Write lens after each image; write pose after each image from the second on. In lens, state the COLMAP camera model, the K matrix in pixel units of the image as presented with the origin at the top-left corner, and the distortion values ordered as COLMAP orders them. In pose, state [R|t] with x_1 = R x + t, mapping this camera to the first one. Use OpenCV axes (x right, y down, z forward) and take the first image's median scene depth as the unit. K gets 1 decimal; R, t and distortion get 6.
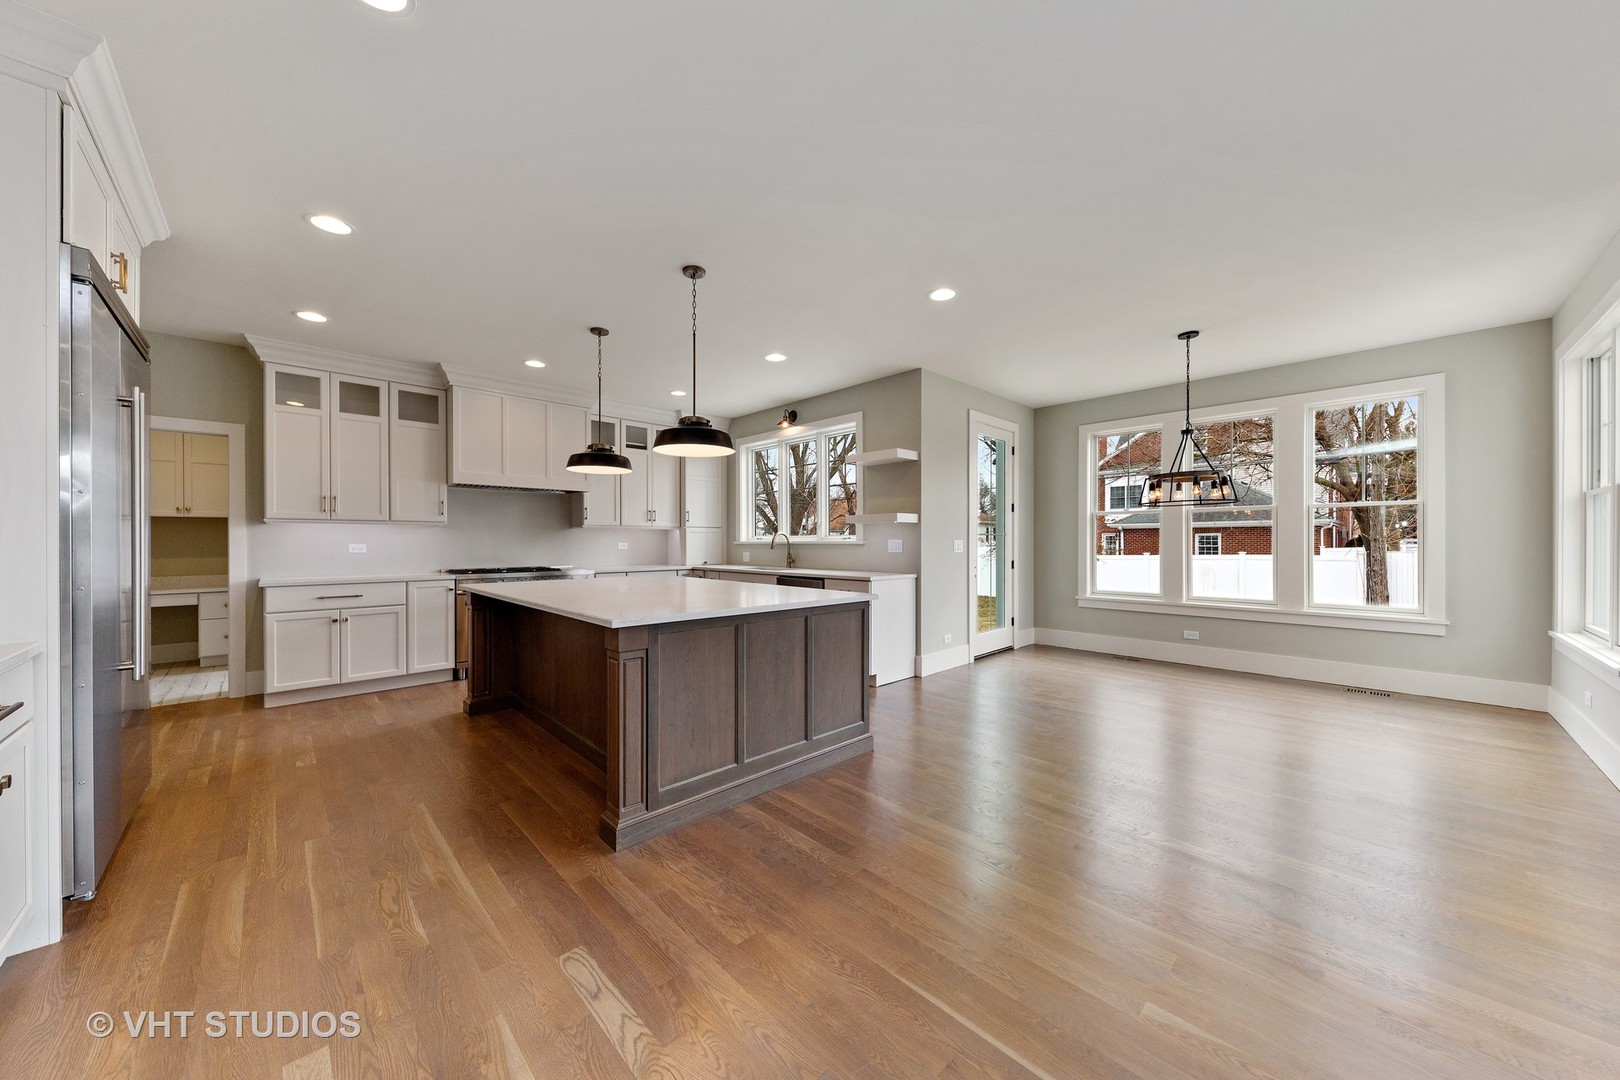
lens RADIAL K [[558.7, 0, 812.3], [0, 558.7, 542.8], [0, 0, 1]] dist [0.002098, -0.000107]
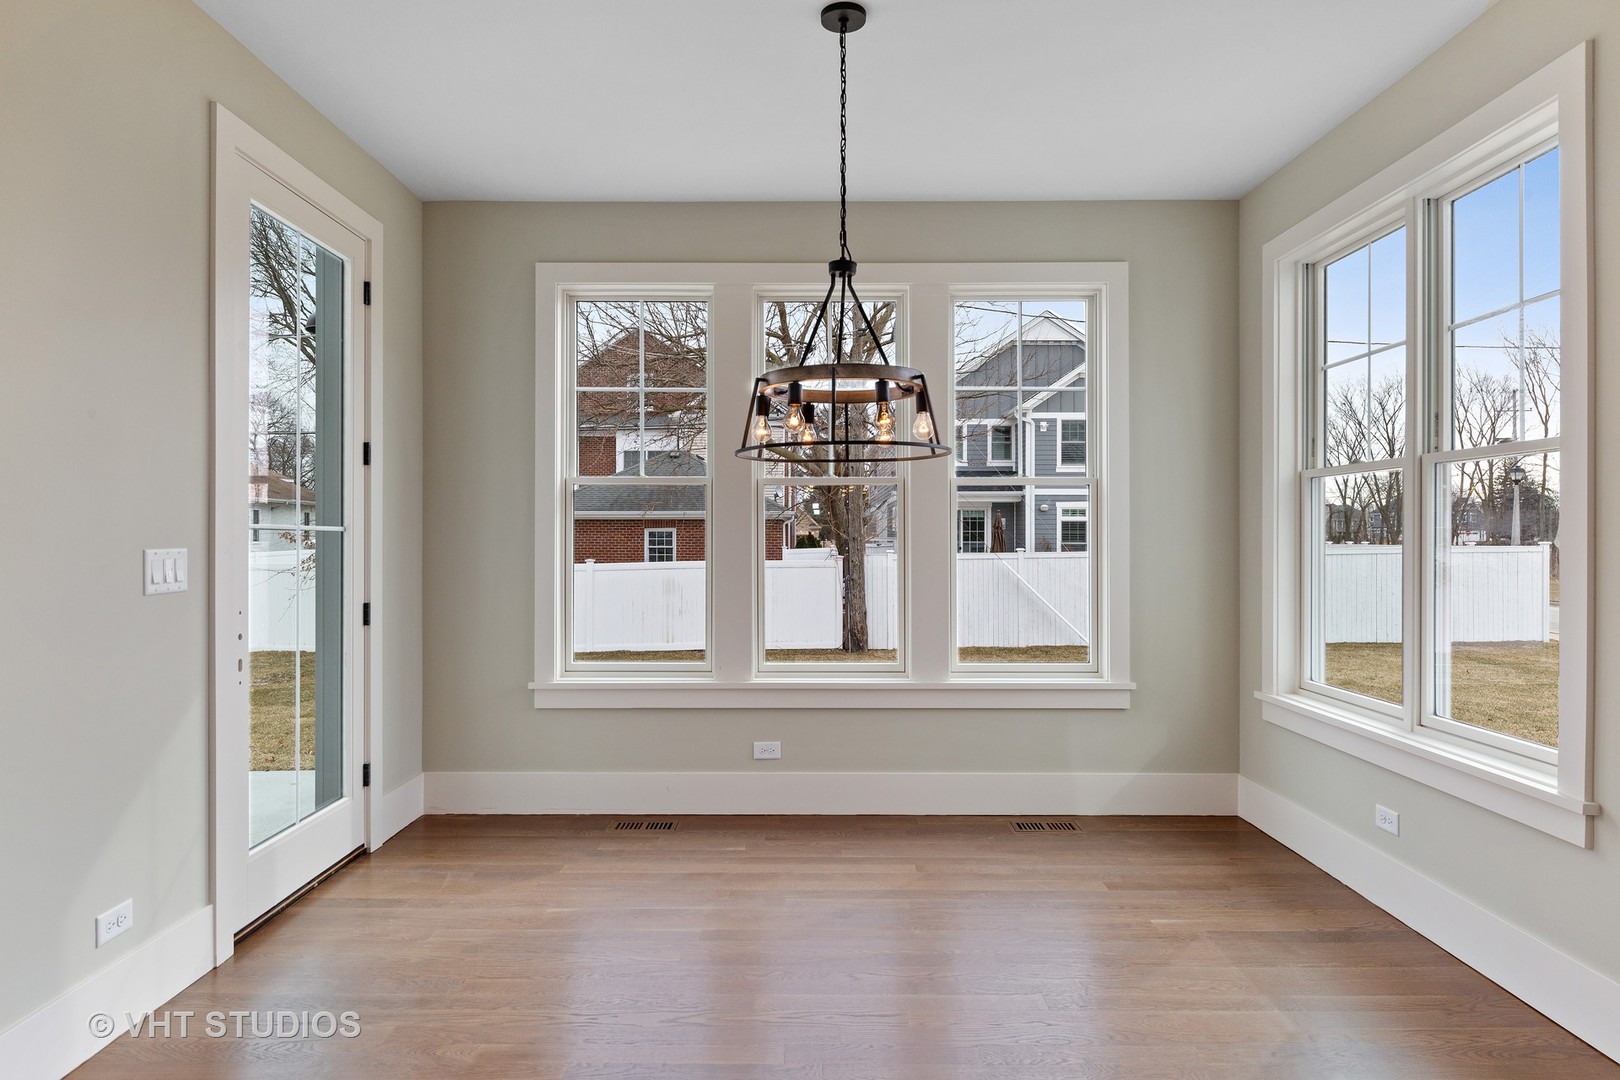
lens RADIAL K [[967.9, 0, 815.0], [0, 967.9, 543.0], [0, 0, 1]] dist [0.028241, 0.003195]
pose [[0.702581, -0.000657, 0.711603, 0.122503], [-0.000431, 0.999999, 0.001349, -0.006900], [-0.711603, -0.001254, 0.702580, 0.374950]]
